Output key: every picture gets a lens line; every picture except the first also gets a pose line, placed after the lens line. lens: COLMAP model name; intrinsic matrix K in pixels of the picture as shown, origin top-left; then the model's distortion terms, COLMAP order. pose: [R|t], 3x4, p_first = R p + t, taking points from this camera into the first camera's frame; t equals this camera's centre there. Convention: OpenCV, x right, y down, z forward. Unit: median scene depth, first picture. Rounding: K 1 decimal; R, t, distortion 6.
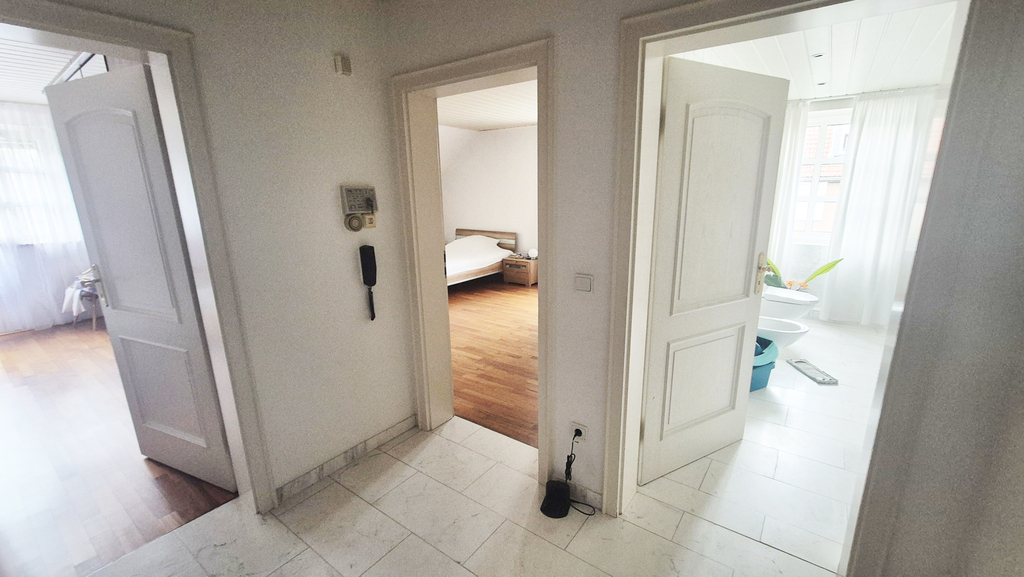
lens RADIAL K [[422.6, 0, 512.0], [0, 422.6, 290.5], [0, 0, 1]] dist [0.001778, 0.001106]
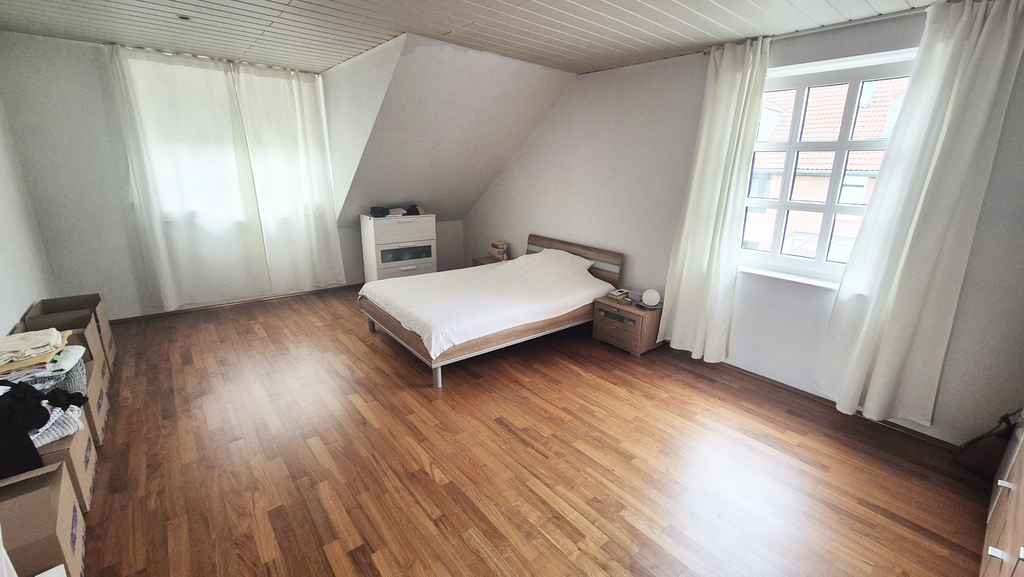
lens RADIAL K [[422.6, 0, 511.2], [0, 422.6, 286.5], [0, 0, 1]] dist [0.001778, 0.001106]
pose [[0.968198, 0.098455, -0.229998, -0.001018], [-0.089612, 0.994790, 0.048608, -0.112162], [0.233585, -0.026451, 0.971977, 0.420045]]
